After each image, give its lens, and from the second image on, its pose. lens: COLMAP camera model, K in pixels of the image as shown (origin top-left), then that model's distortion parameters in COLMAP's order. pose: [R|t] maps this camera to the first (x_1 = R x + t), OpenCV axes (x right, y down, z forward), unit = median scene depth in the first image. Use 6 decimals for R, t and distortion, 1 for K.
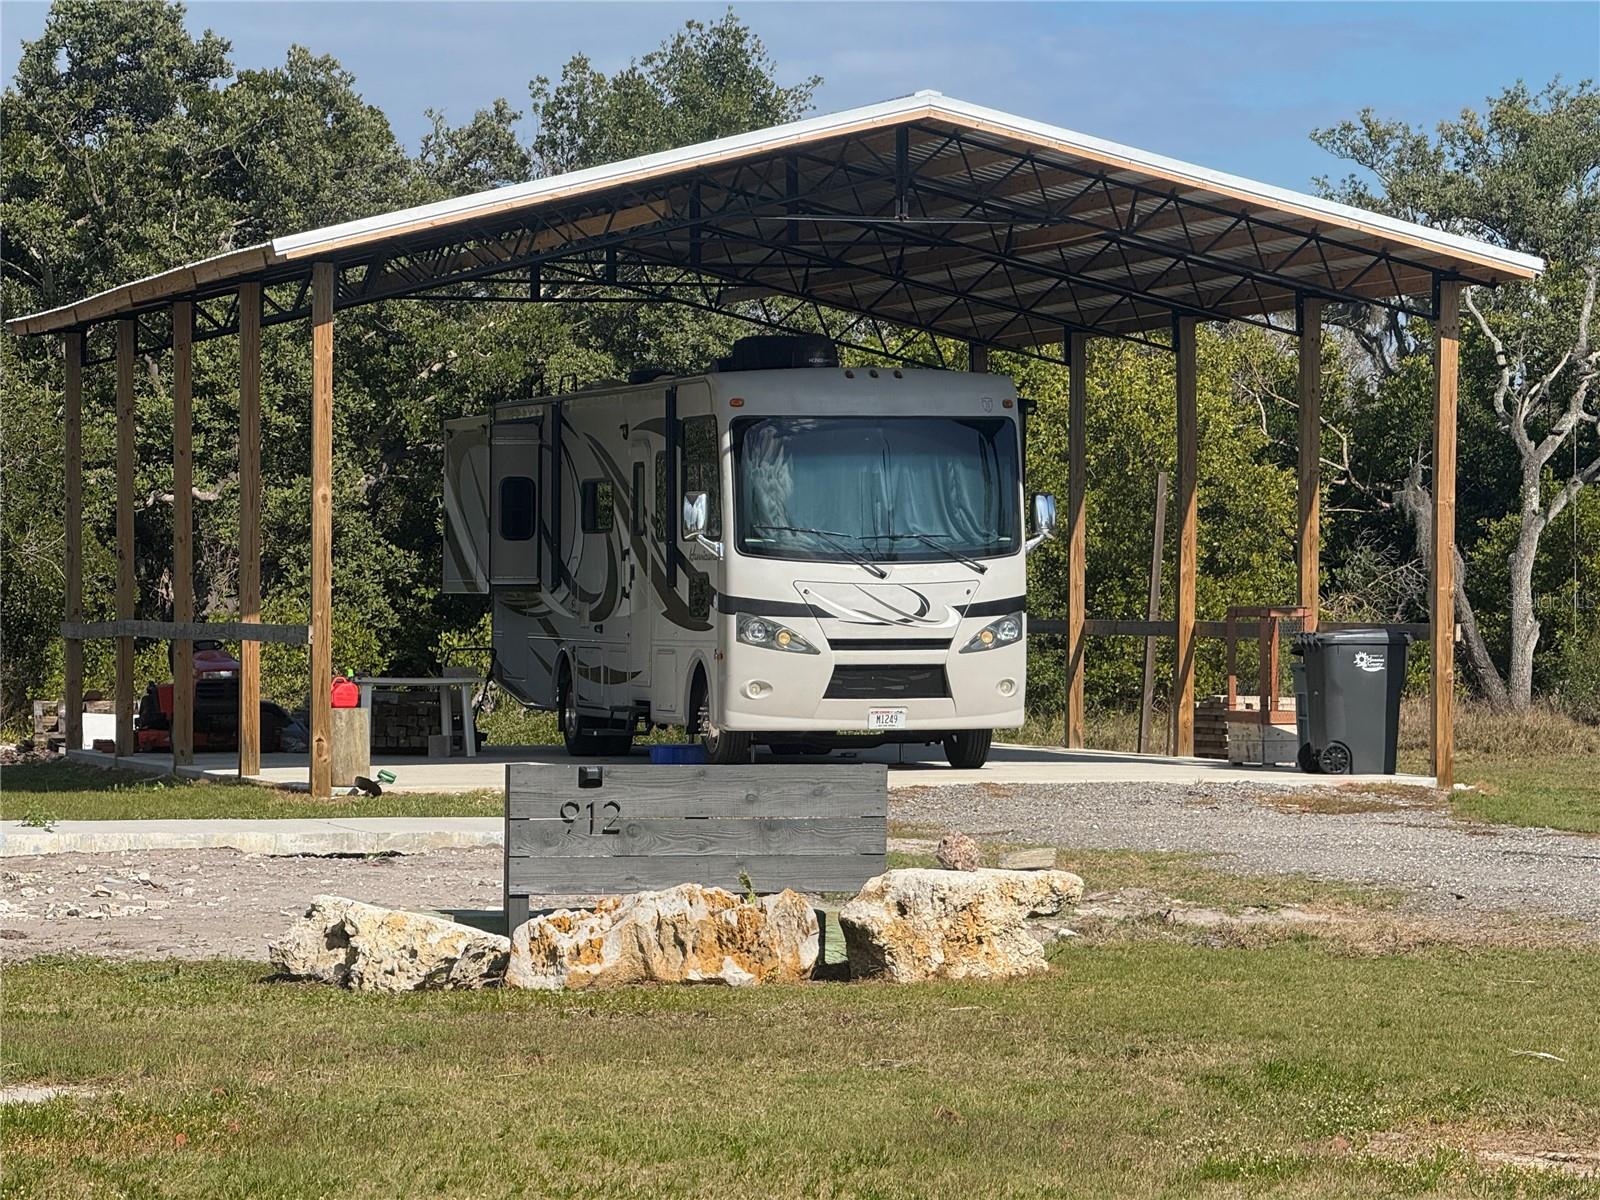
lens RADIAL K [[5676.6, 0, 800.0], [0, 5676.6, 600.0], [0, 0, 1]] dist [0.211271, 1.301809]
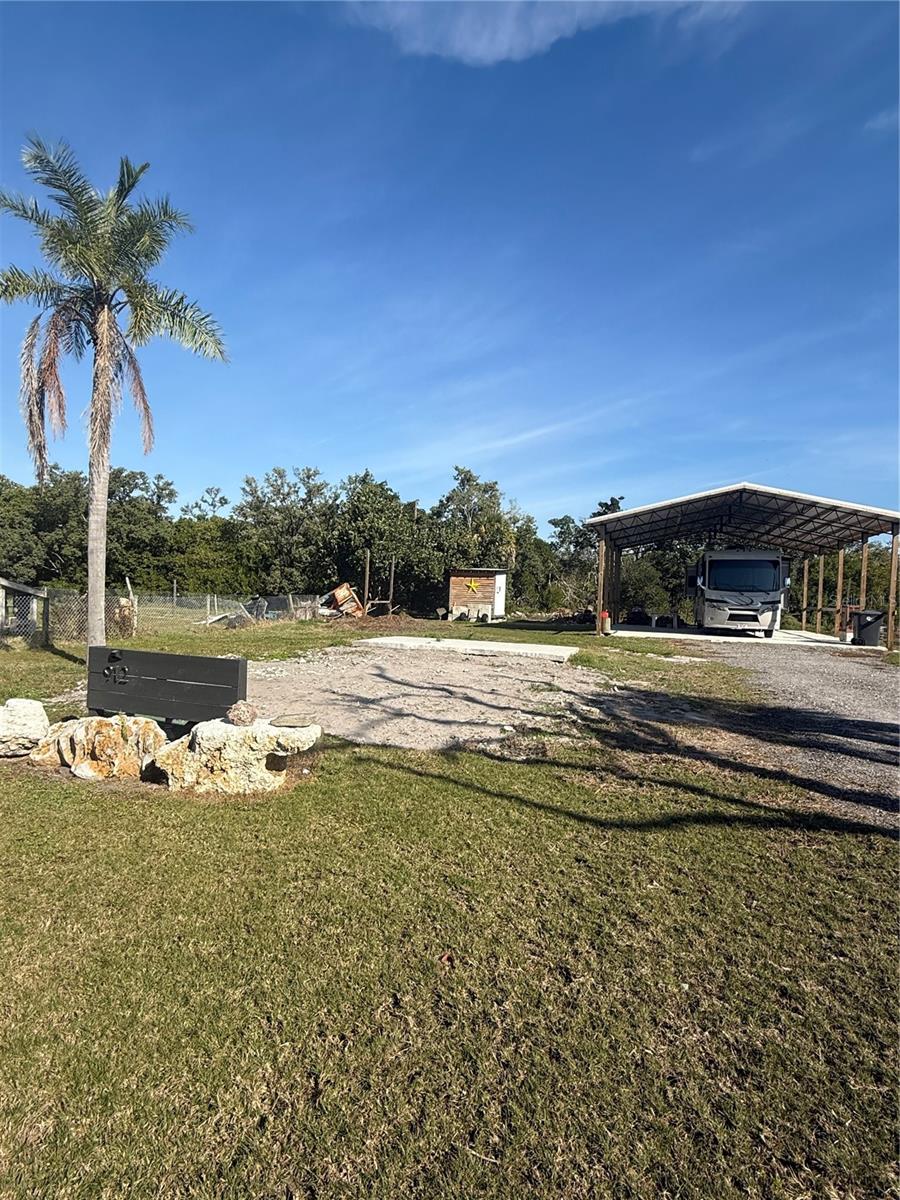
lens RADIAL K [[628.6, 0, 450.0], [0, 628.6, 600.0], [0, 0, 1]] dist [0.001733, 0.000031]
pose [[0.834307, 0.033139, -0.550303, 0.096432], [-0.033370, 0.999397, 0.009592, 0.002945], [0.550289, 0.010361, 0.834910, 0.452357]]
